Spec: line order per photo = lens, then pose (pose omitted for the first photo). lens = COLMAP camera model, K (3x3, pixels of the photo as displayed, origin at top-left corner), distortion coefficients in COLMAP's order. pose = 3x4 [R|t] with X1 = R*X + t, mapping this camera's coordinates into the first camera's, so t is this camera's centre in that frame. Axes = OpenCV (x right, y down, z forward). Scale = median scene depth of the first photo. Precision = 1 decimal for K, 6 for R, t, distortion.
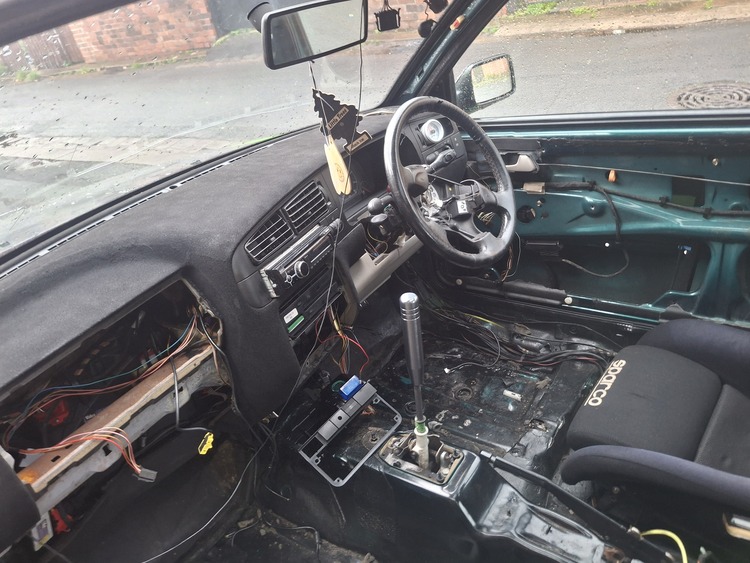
lens RADIAL K [[564.7, 0, 375.6], [0, 564.7, 221.9], [0, 0, 1]] dist [0.026266, -0.007830]
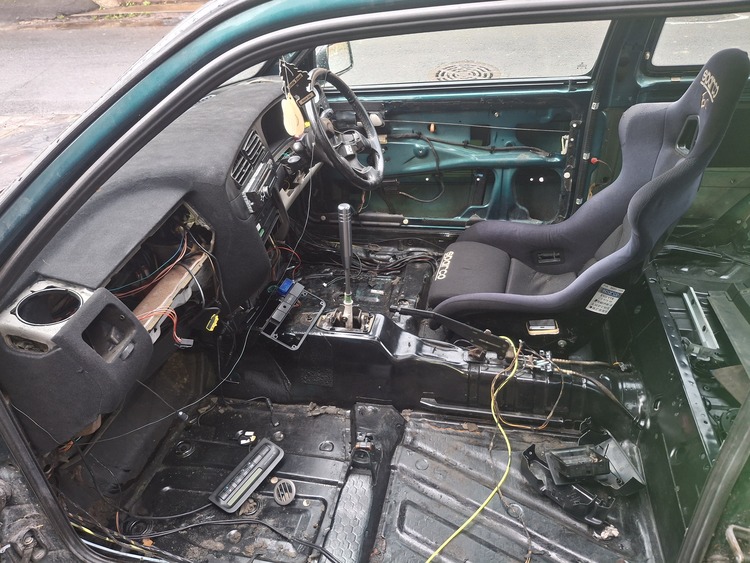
lens RADIAL K [[564.7, 0, 375.6], [0, 564.7, 221.9], [0, 0, 1]] dist [0.026266, -0.007830]
pose [[0.915140, -0.088068, 0.393400, -0.320724], [0.073281, 0.995929, 0.052485, 0.076040], [-0.396420, -0.019202, 0.917868, -0.273402]]
